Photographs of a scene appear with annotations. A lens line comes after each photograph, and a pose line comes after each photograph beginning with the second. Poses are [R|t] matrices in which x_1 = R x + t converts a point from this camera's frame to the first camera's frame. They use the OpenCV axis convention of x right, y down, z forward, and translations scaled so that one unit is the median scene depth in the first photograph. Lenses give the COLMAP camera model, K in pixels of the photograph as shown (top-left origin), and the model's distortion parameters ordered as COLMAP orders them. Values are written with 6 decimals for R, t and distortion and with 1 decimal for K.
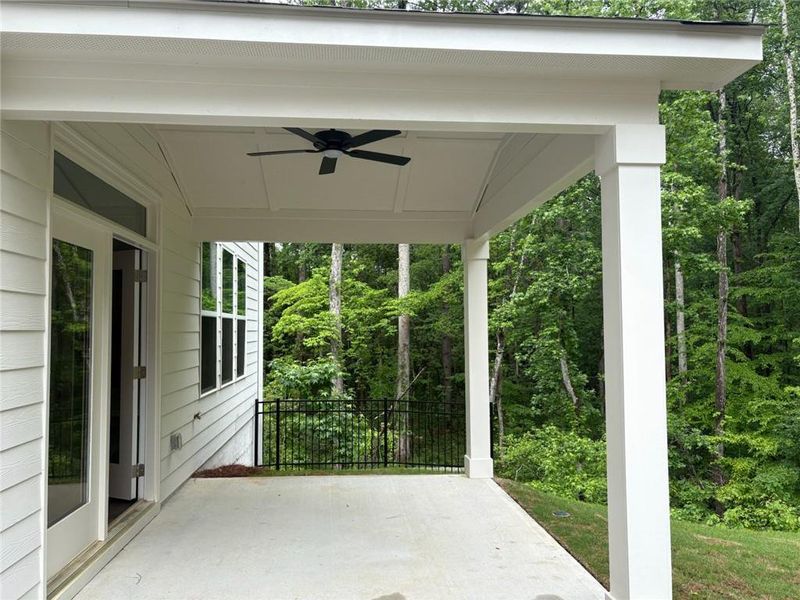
lens RADIAL K [[604.8, 0, 403.1], [0, 604.8, 298.7], [0, 0, 1]] dist [0.026287, -0.008887]
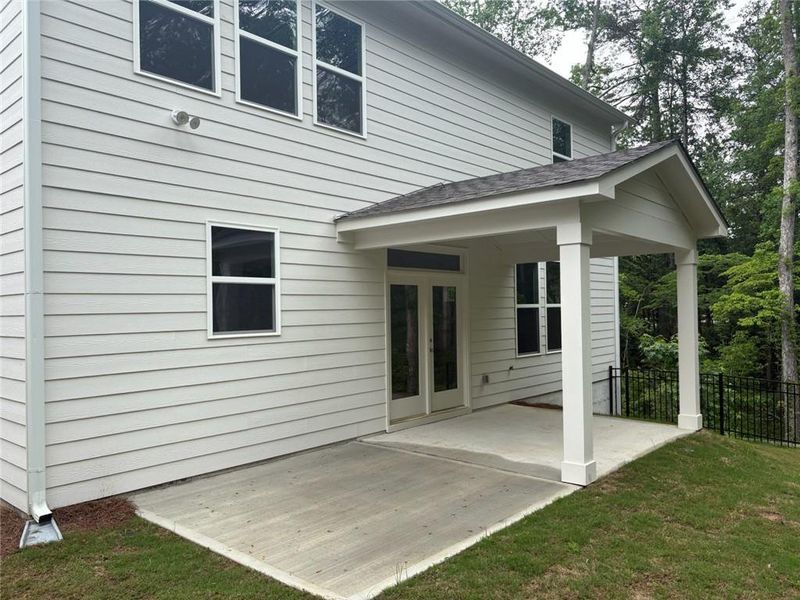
lens RADIAL K [[604.8, 0, 403.1], [0, 604.8, 298.7], [0, 0, 1]] dist [0.026287, -0.008887]
pose [[0.681124, -0.012843, -0.732056, 0.586839], [0.043899, 0.998764, 0.023323, -0.043575], [0.730851, -0.048023, 0.680845, -0.308497]]
